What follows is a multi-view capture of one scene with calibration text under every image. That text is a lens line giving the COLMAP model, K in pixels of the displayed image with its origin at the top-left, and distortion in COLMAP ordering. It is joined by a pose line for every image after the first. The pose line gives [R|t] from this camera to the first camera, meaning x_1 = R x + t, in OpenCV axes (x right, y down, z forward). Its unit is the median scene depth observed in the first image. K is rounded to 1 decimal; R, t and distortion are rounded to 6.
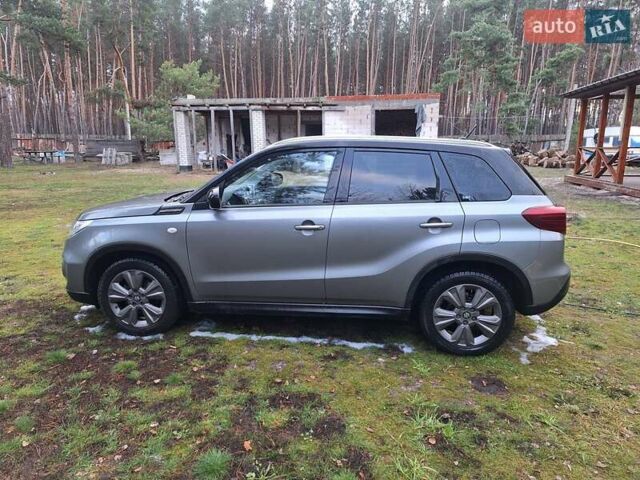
lens RADIAL K [[442.5, 0, 320.0], [0, 442.5, 240.0], [0, 0, 1]] dist [0.081864, -0.084946]
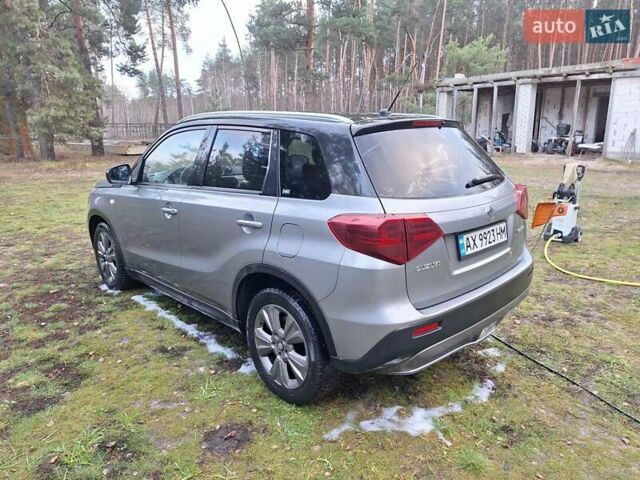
lens RADIAL K [[445.1, 0, 323.5], [0, 445.1, 237.0], [0, 0, 1]] dist [0.075515, -0.077304]
pose [[0.782914, 0.134286, -0.607464, 0.128493], [-0.116009, 0.990813, 0.069515, -0.012026], [0.611218, 0.016047, 0.791300, 0.069001]]
